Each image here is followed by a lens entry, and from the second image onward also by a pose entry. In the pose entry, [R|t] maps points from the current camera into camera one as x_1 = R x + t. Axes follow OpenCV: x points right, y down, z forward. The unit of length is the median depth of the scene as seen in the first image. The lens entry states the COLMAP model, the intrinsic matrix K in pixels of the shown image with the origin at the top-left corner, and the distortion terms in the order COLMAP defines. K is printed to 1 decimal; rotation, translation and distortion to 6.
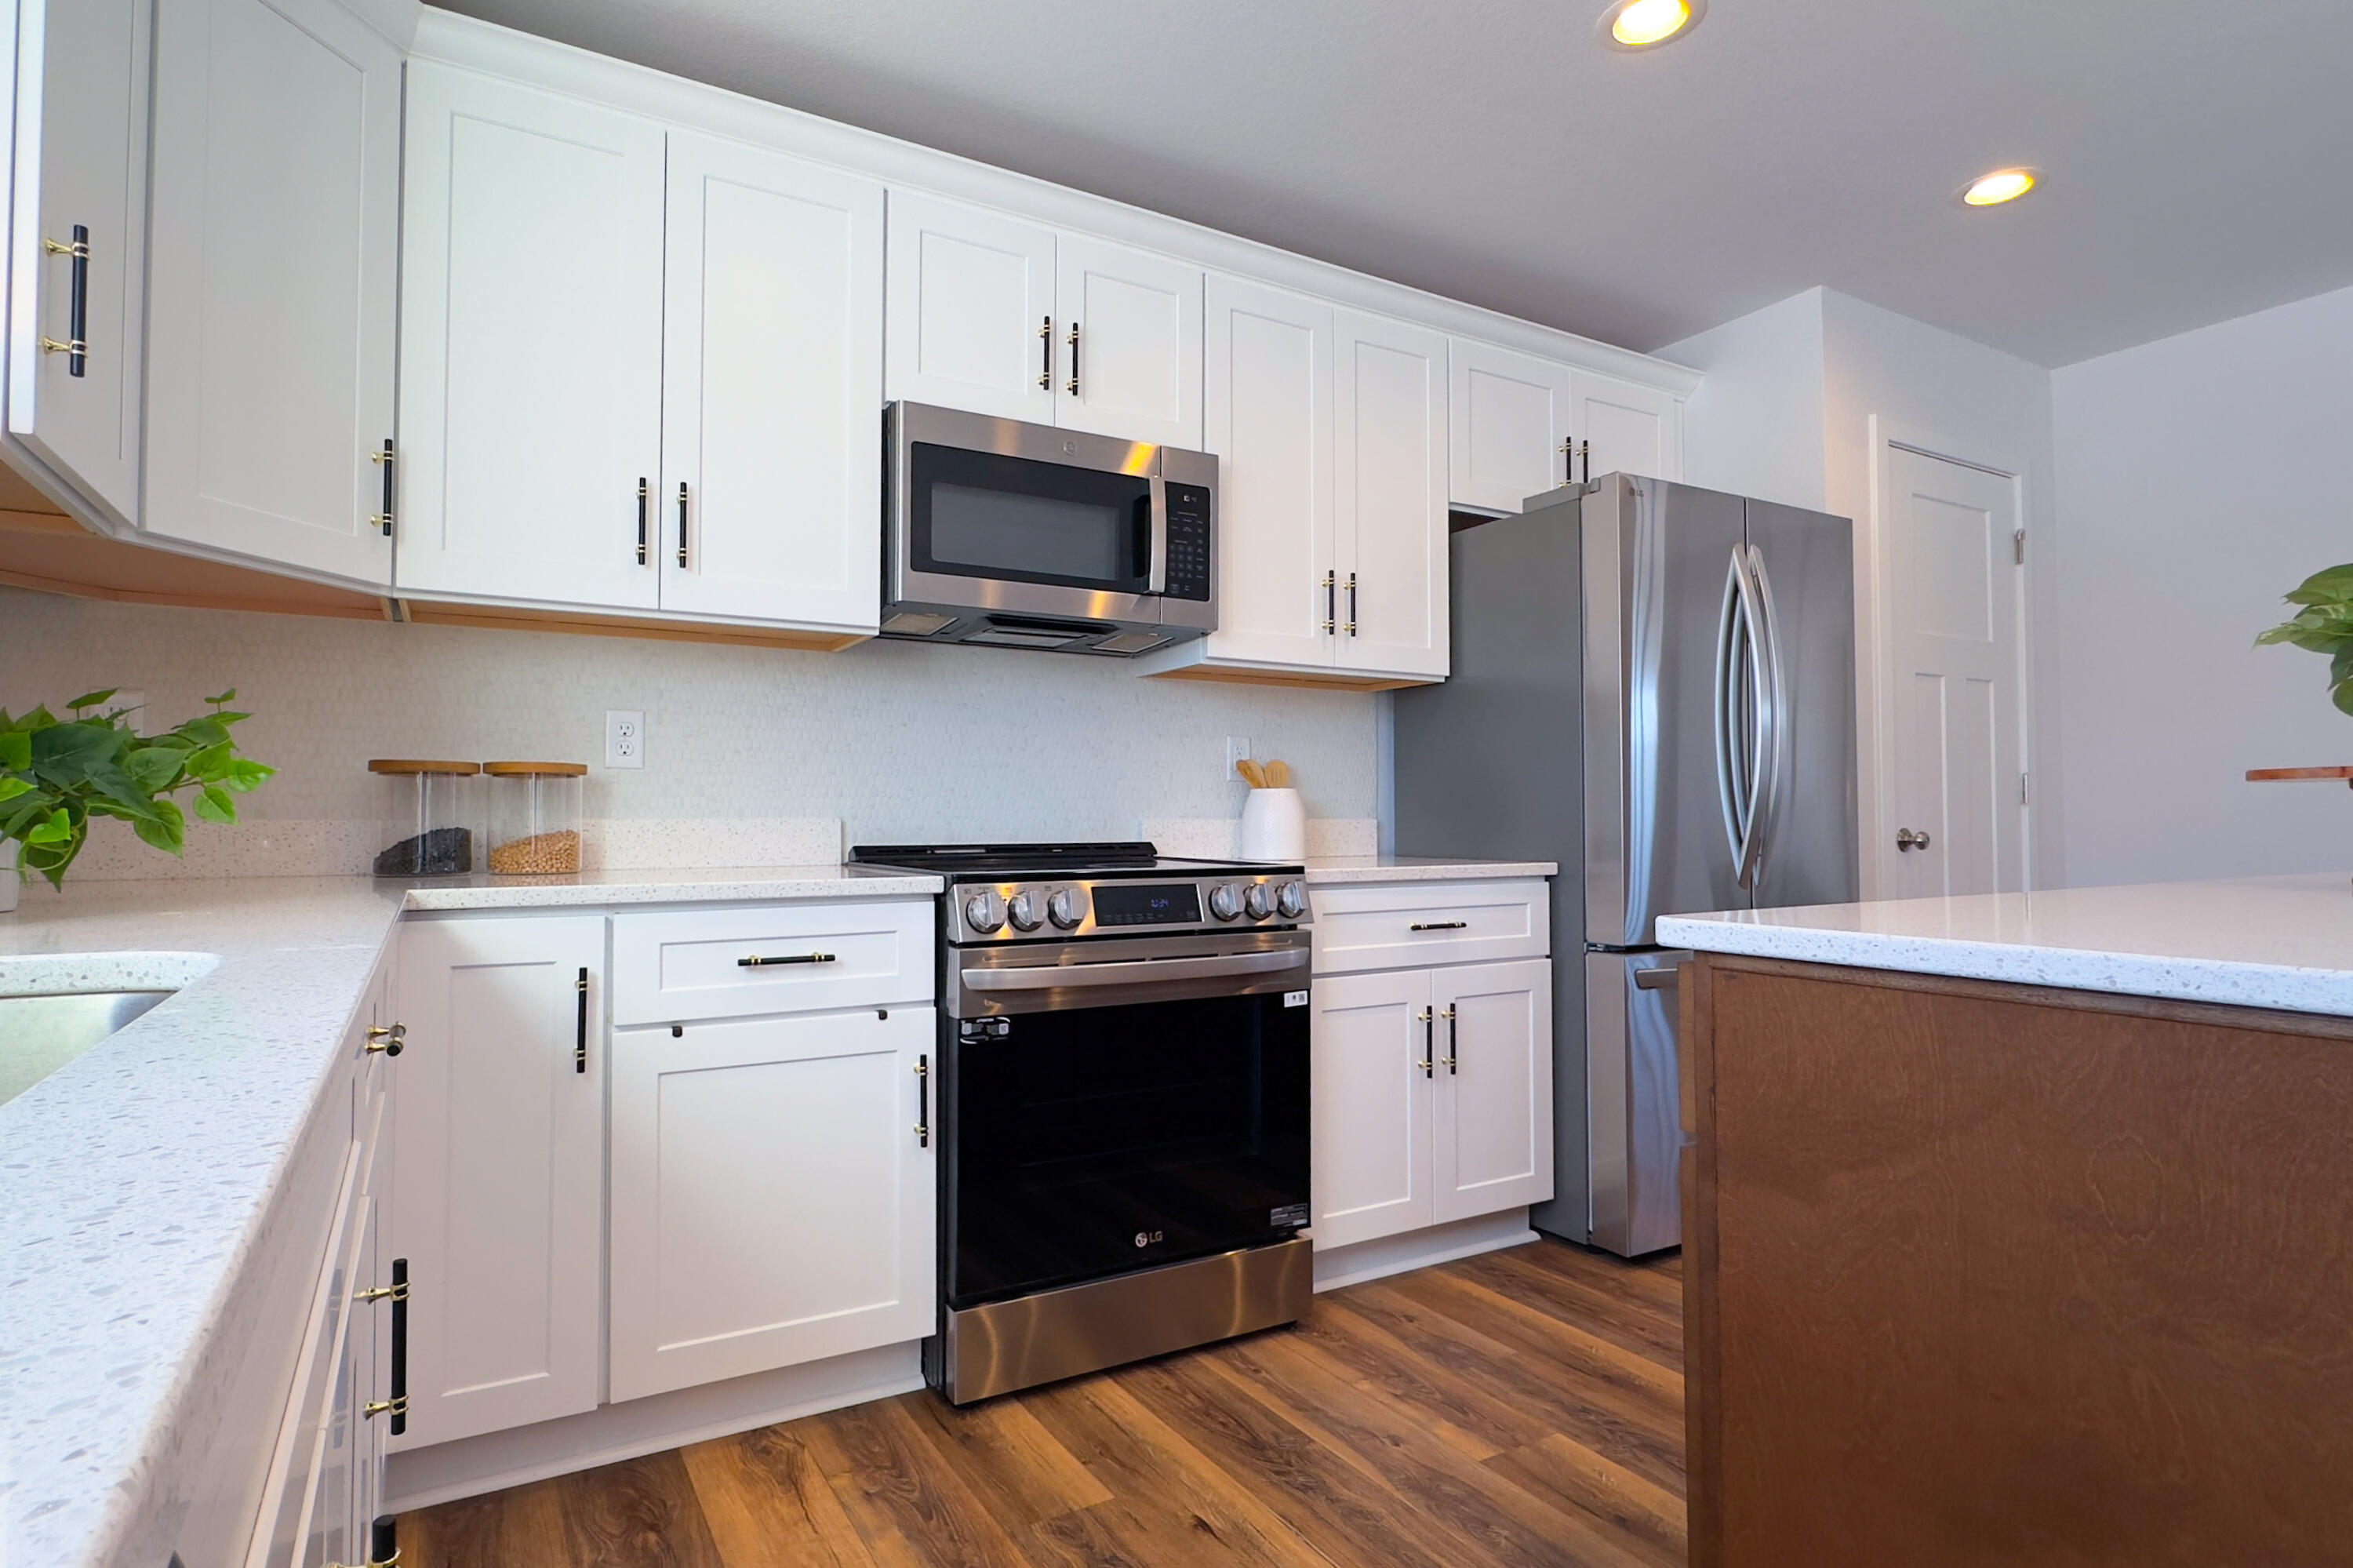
lens RADIAL K [[1269.1, 0, 1174.3], [0, 1269.1, 785.4], [0, 0, 1]] dist [0.002866, -0.000861]
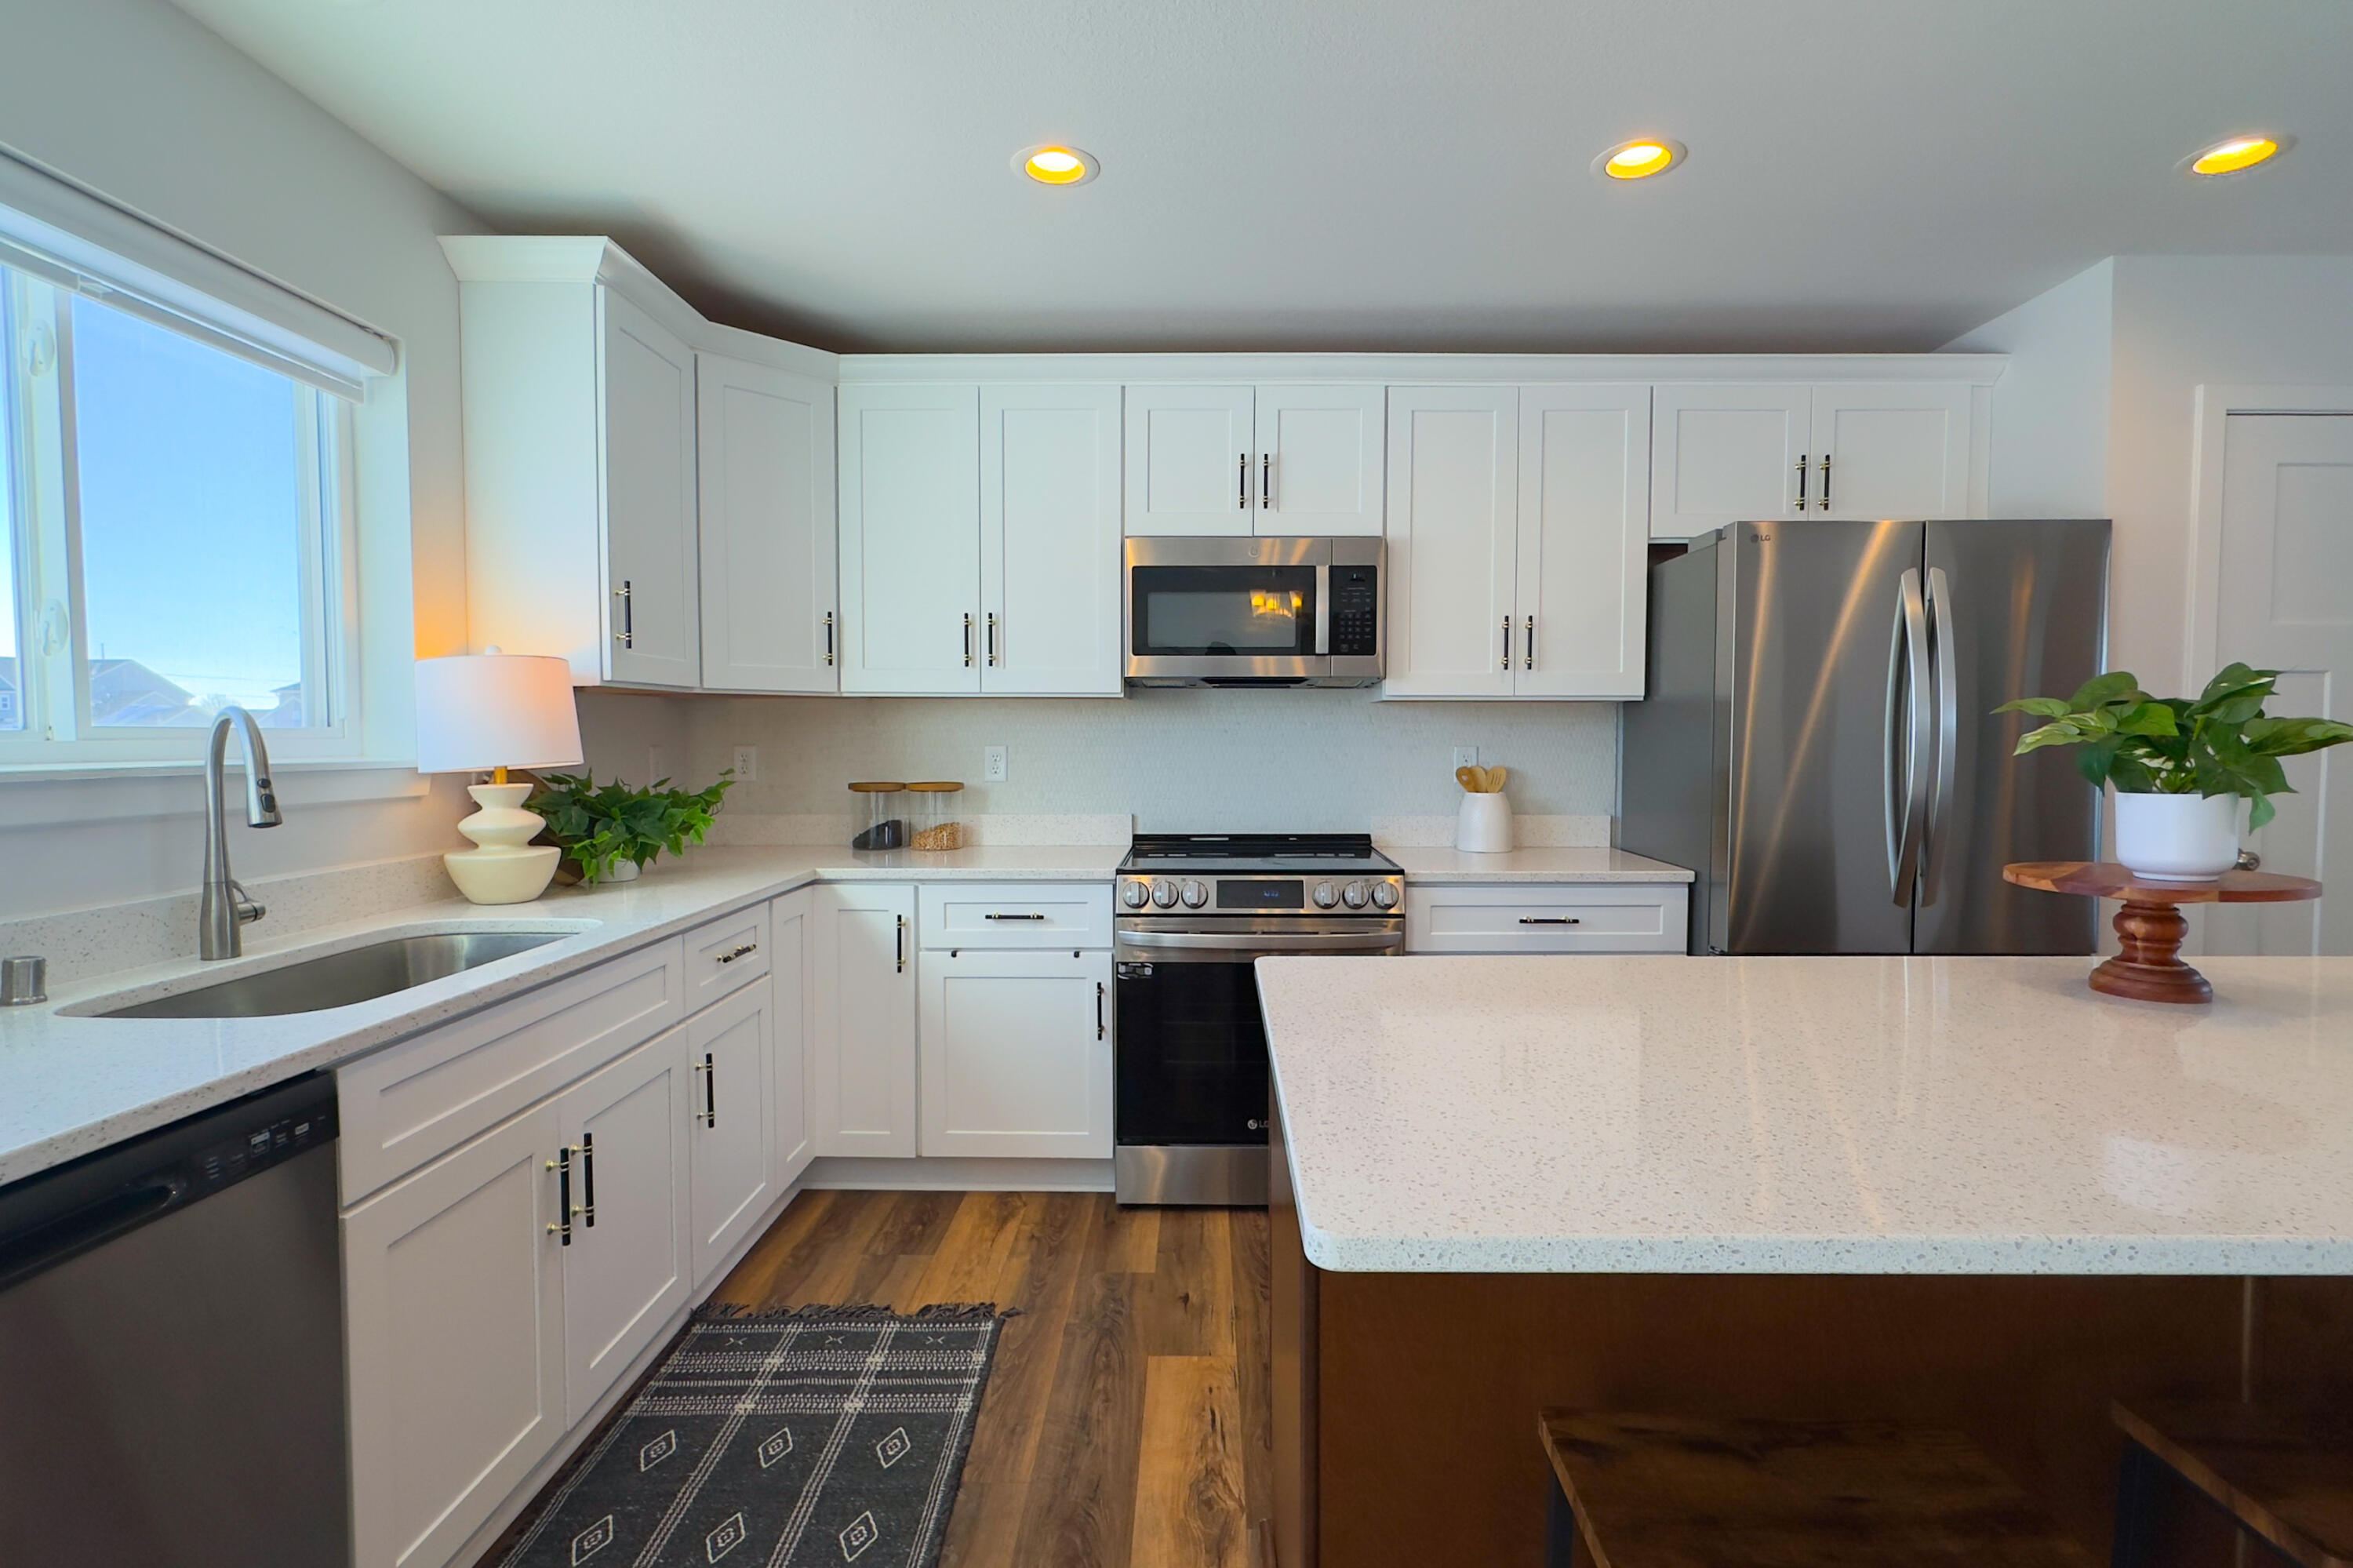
lens RADIAL K [[1202.8, 0, 1182.8], [0, 1202.8, 791.8], [0, 0, 1]] dist [-0.006814, -0.003667]
pose [[0.853465, 0.028482, -0.520372, 0.624412], [0.011385, 0.997248, 0.073256, -0.123294], [0.521026, -0.068445, 0.850792, -0.181071]]
